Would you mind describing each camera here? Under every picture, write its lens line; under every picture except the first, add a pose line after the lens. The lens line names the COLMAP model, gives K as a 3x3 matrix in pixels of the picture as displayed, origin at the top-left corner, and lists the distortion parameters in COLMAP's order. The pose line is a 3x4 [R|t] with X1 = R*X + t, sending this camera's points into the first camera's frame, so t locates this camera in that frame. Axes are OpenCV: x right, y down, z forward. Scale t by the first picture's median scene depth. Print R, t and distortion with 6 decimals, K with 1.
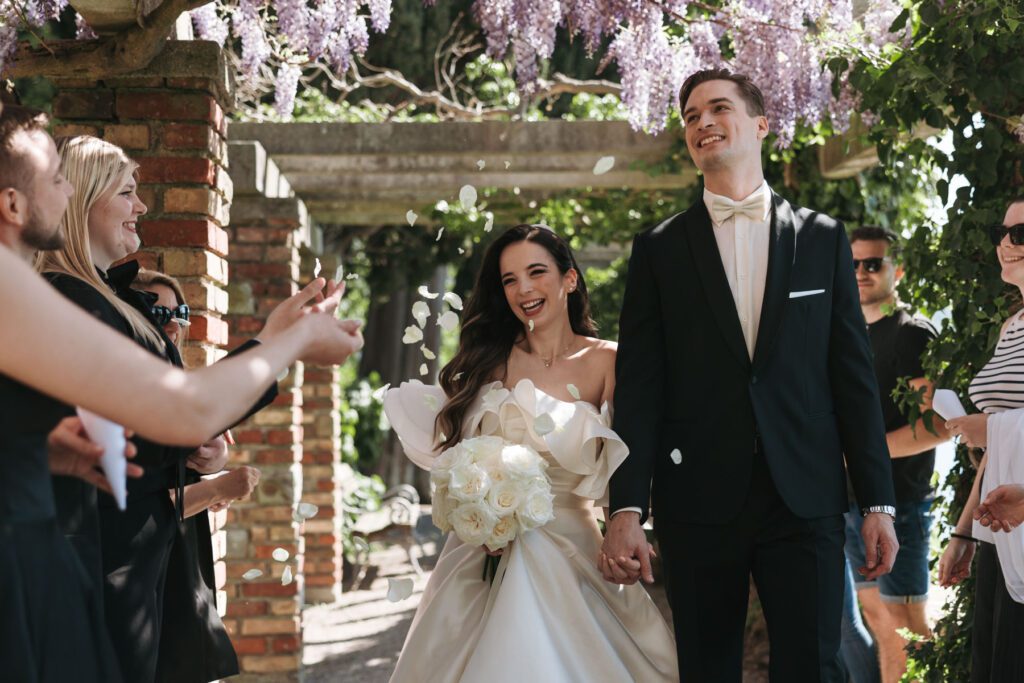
lens RADIAL K [[1205.0, 0, 510.9], [0, 1205.0, 342.8], [0, 0, 1]] dist [0.005172, -0.021129]
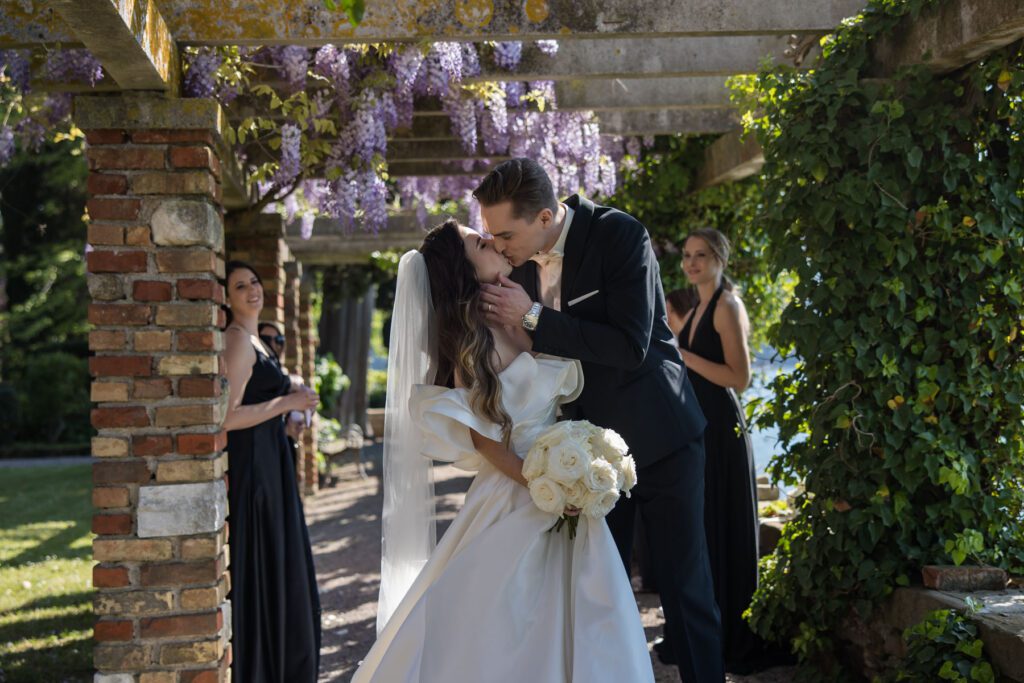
lens RADIAL K [[1202.1, 0, 590.1], [0, 1202.1, 313.4], [0, 0, 1]] dist [-0.000803, 0.005277]
pose [[0.990065, -0.022070, 0.138868, 0.003540], [0.020661, 0.999720, 0.011577, -0.044527], [-0.139085, -0.008593, 0.990243, -0.693862]]
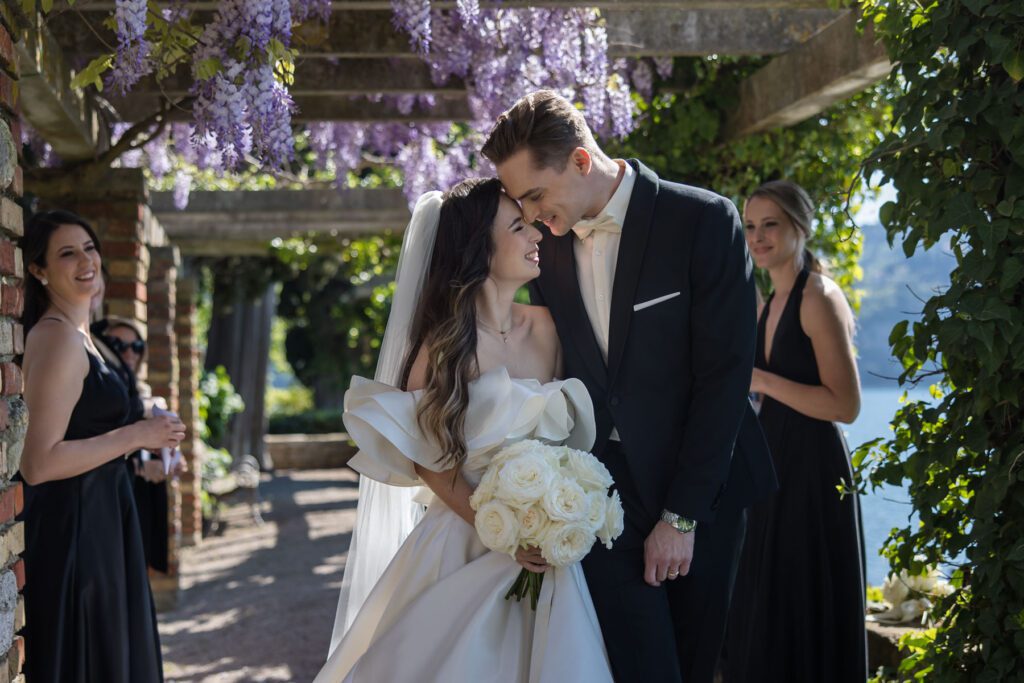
lens RADIAL K [[1205.0, 0, 510.9], [0, 1205.0, 342.8], [0, 0, 1]] dist [0.005172, -0.021129]
pose [[0.988235, -0.012787, 0.152409, -0.006435], [0.010128, 0.999783, 0.018212, -0.025244], [-0.152609, -0.016454, 0.988150, -0.345501]]
